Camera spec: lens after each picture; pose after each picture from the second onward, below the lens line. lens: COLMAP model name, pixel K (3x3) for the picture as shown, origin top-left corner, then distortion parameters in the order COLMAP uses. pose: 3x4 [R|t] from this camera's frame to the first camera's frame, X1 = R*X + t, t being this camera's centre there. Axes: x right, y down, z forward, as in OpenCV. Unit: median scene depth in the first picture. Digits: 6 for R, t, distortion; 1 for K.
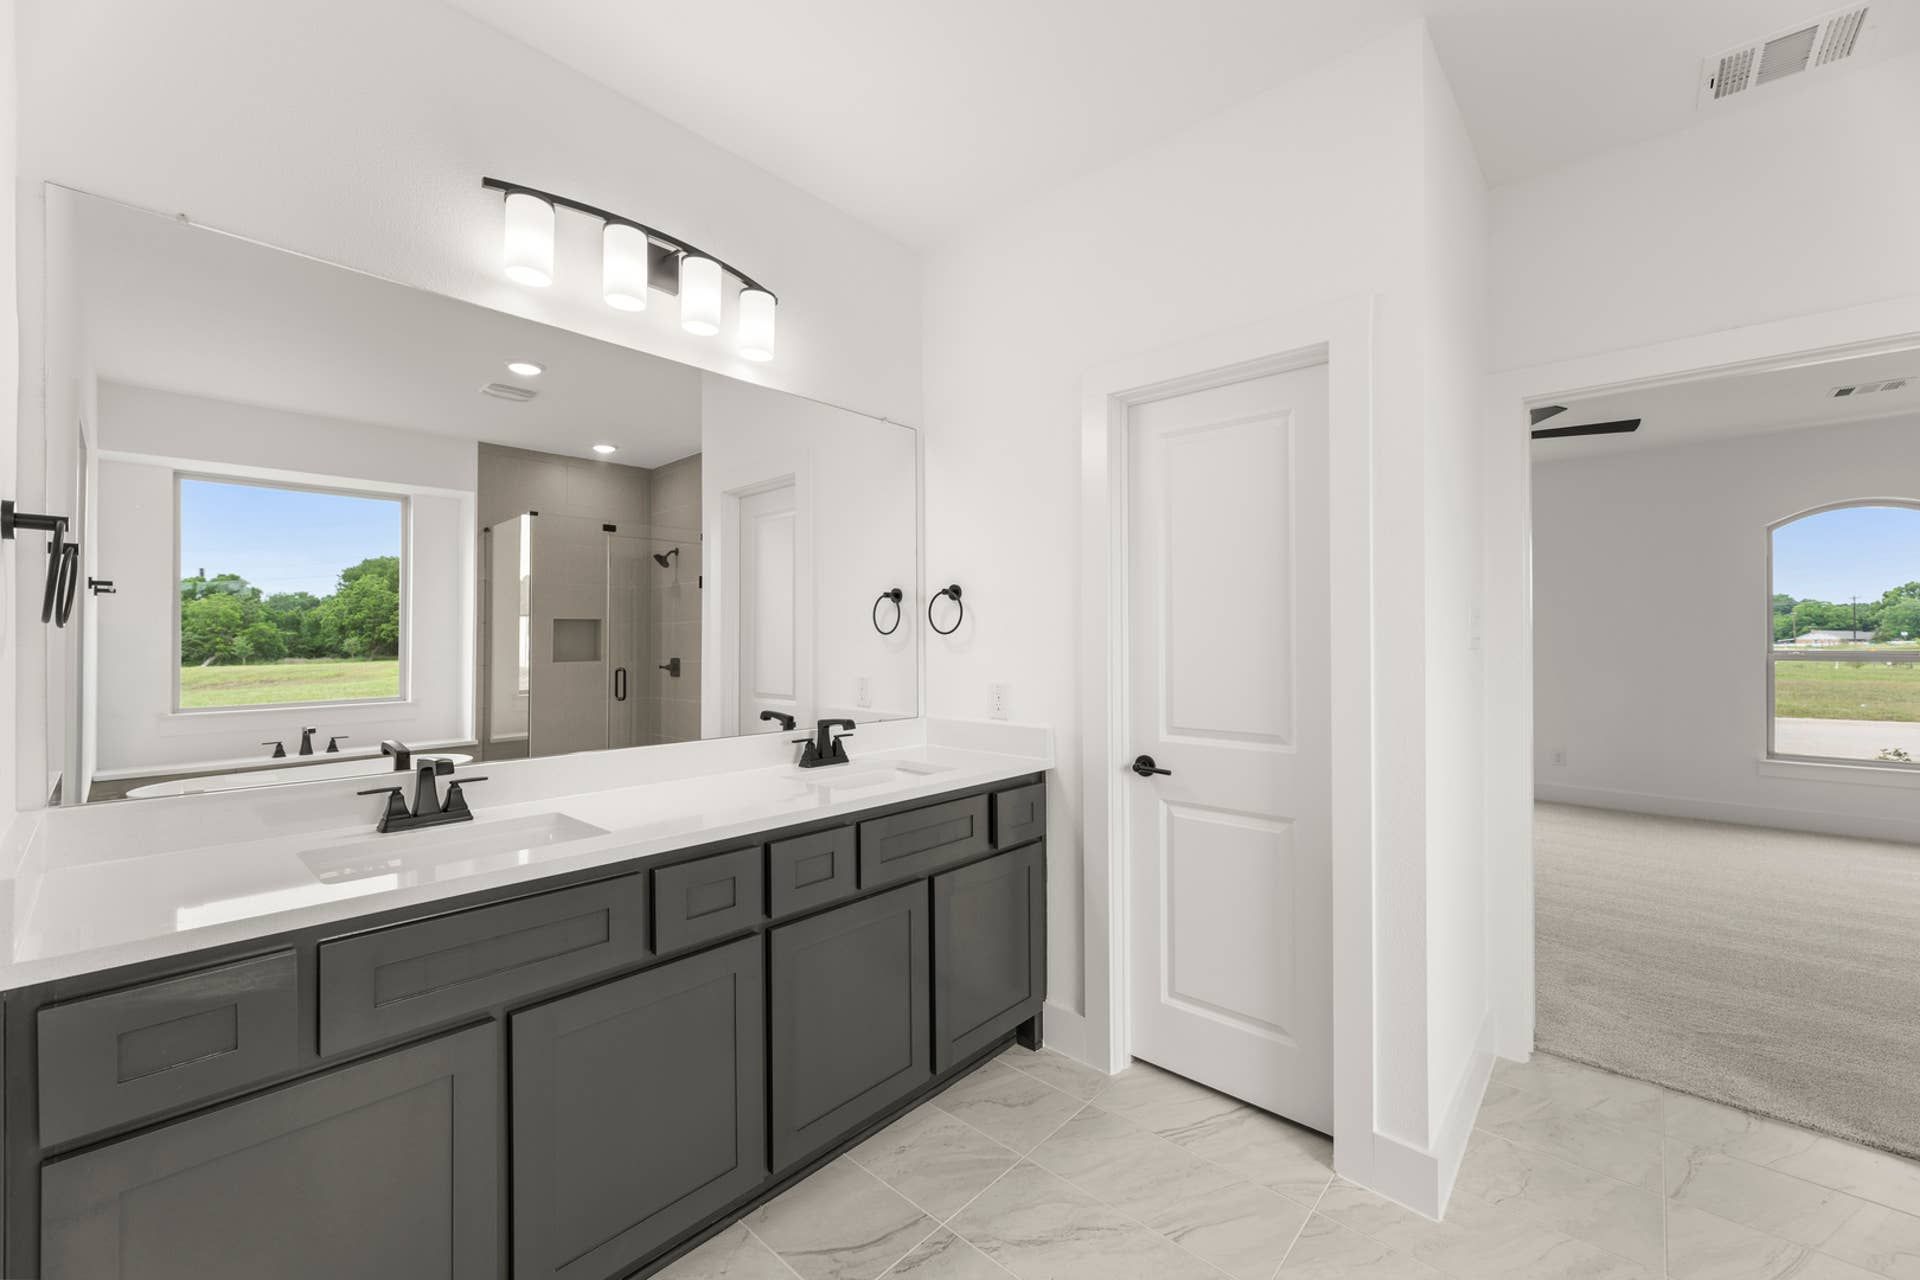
lens RADIAL K [[774.0, 0, 960.0], [0, 774.0, 640.0], [0, 0, 1]] dist [0.003715, 0.000005]
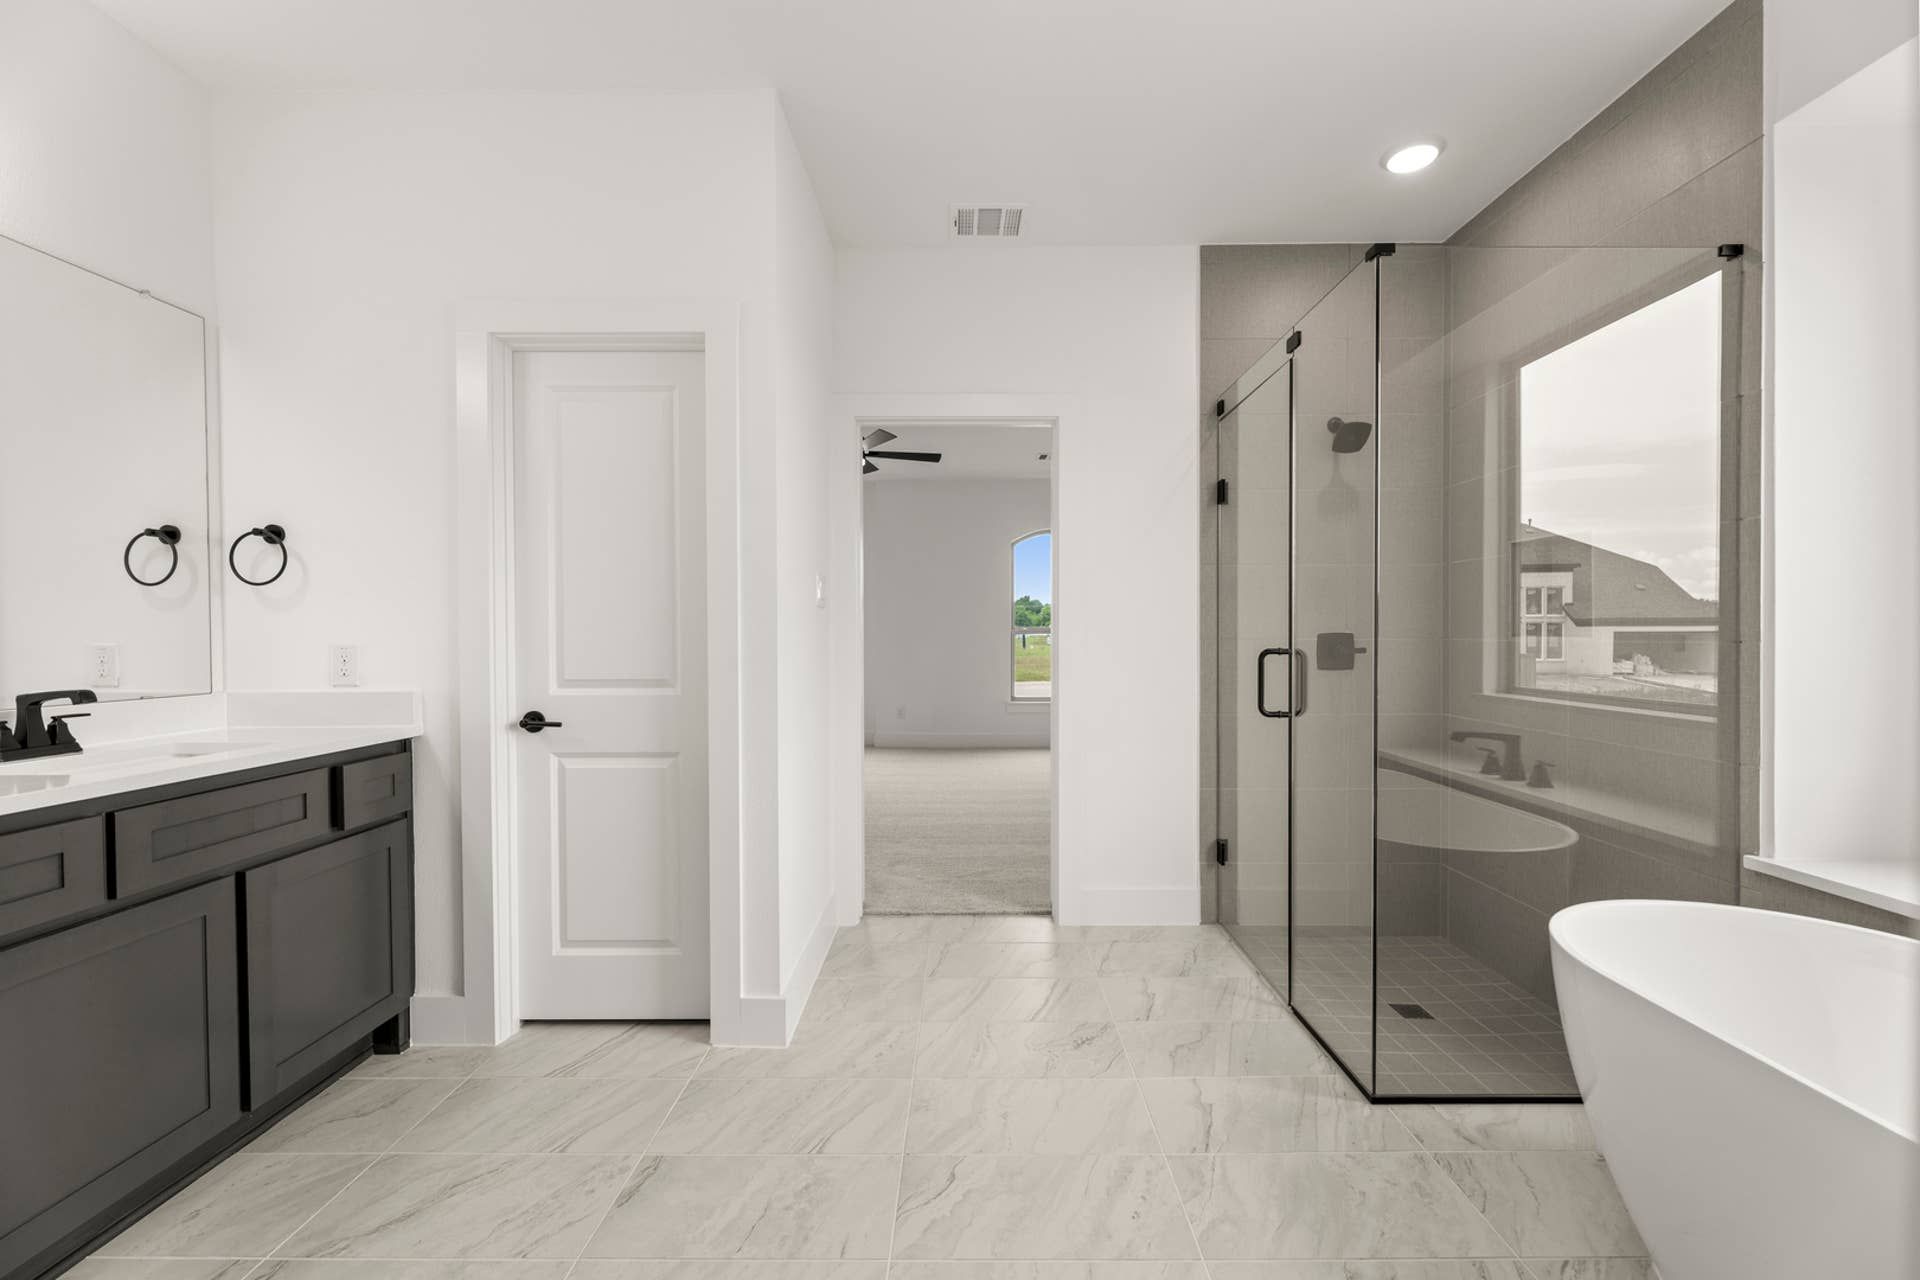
lens RADIAL K [[778.5, 0, 960.0], [0, 778.5, 640.0], [0, 0, 1]] dist [-0.000990, 0.000379]
pose [[0.752007, -0.006799, 0.659120, -0.005201], [-0.002566, 0.999909, 0.013242, 0.045032], [-0.659150, -0.011650, 0.751921, -0.101764]]
